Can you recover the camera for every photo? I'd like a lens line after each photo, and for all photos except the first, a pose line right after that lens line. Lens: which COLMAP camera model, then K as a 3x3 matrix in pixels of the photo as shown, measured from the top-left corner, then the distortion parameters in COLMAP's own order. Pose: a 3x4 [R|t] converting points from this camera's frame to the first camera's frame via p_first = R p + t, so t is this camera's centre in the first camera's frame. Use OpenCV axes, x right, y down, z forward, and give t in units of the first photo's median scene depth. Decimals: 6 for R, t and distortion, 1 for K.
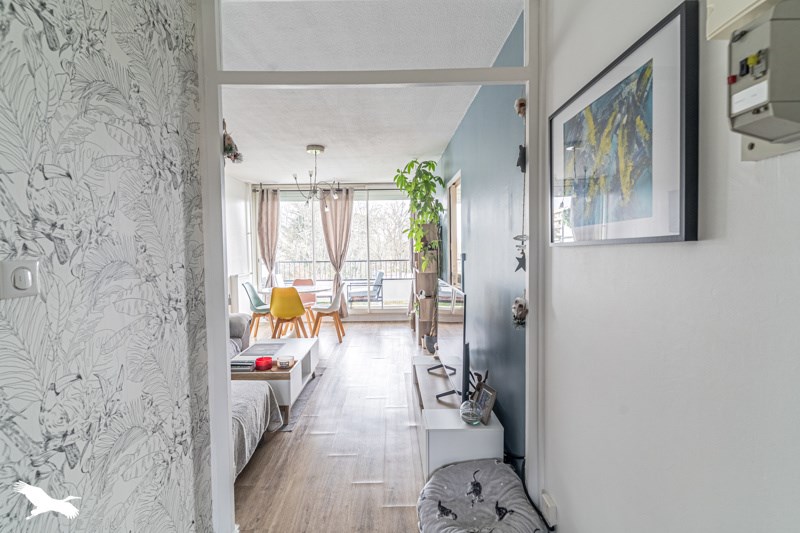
lens RADIAL K [[384.2, 0, 388.8], [0, 384.2, 266.1], [0, 0, 1]] dist [0.000903, 0.000249]
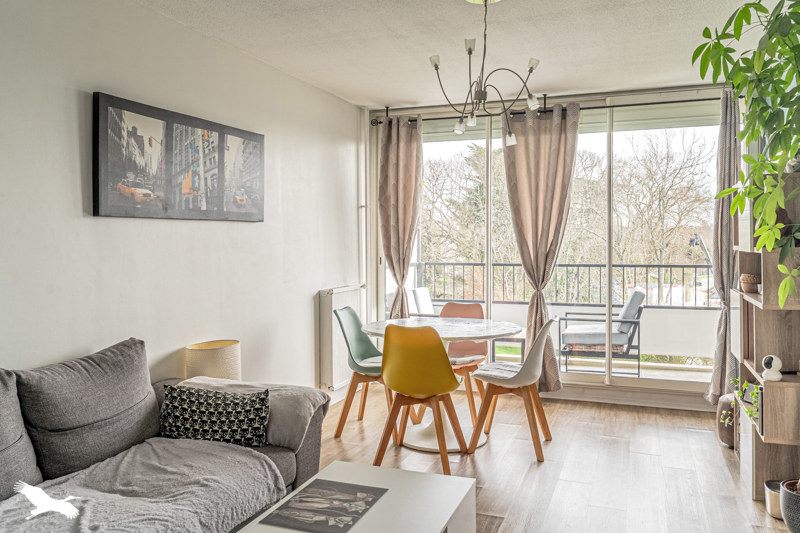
lens RADIAL K [[644.3, 0, 396.4], [0, 644.3, 253.5], [0, 0, 1]] dist [0.004005, 0.000310]
pose [[0.937095, 0.018254, -0.348597, -0.024978], [-0.025909, 0.999514, -0.017308, -0.010459], [0.348112, 0.025251, 0.937113, 0.222312]]
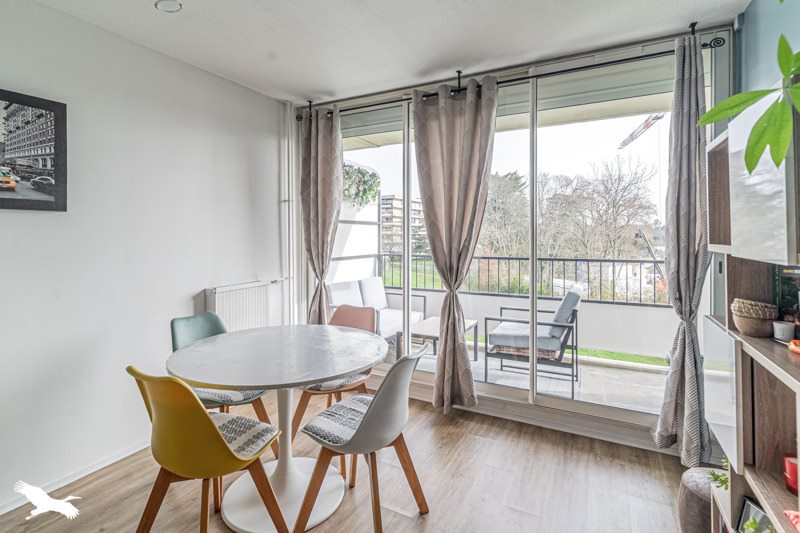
lens RADIAL K [[398.8, 0, 388.7], [0, 398.8, 235.6], [0, 0, 1]] dist [0.003048, 0.000305]
pose [[0.885426, 0.013675, -0.464580, 0.003568], [-0.031316, 0.999051, -0.030277, -0.028045], [0.463725, 0.041356, 0.885014, 0.596257]]
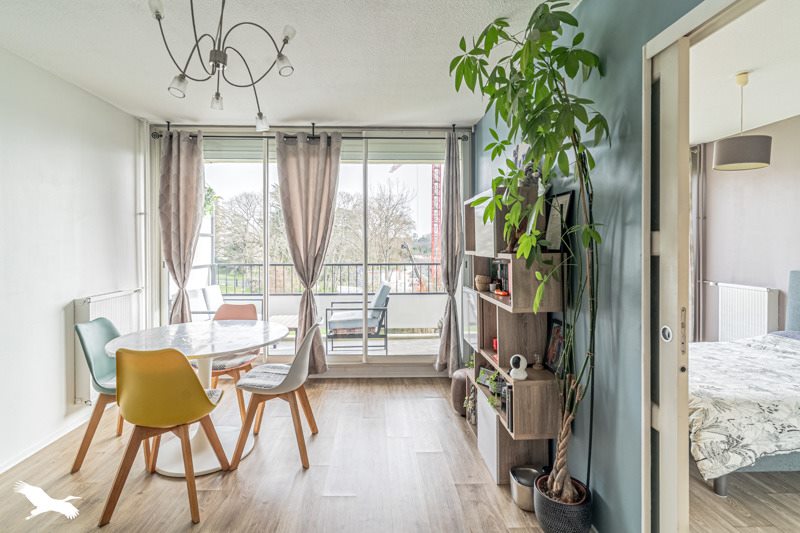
lens RADIAL K [[396.3, 0, 387.5], [0, 396.3, 245.3], [0, 0, 1]] dist [0.003451, 0.000790]
pose [[0.999189, 0.012222, 0.038365, -0.044557], [-0.010501, 0.998944, -0.044736, -0.021134], [-0.038872, 0.044297, 0.998262, 0.441310]]
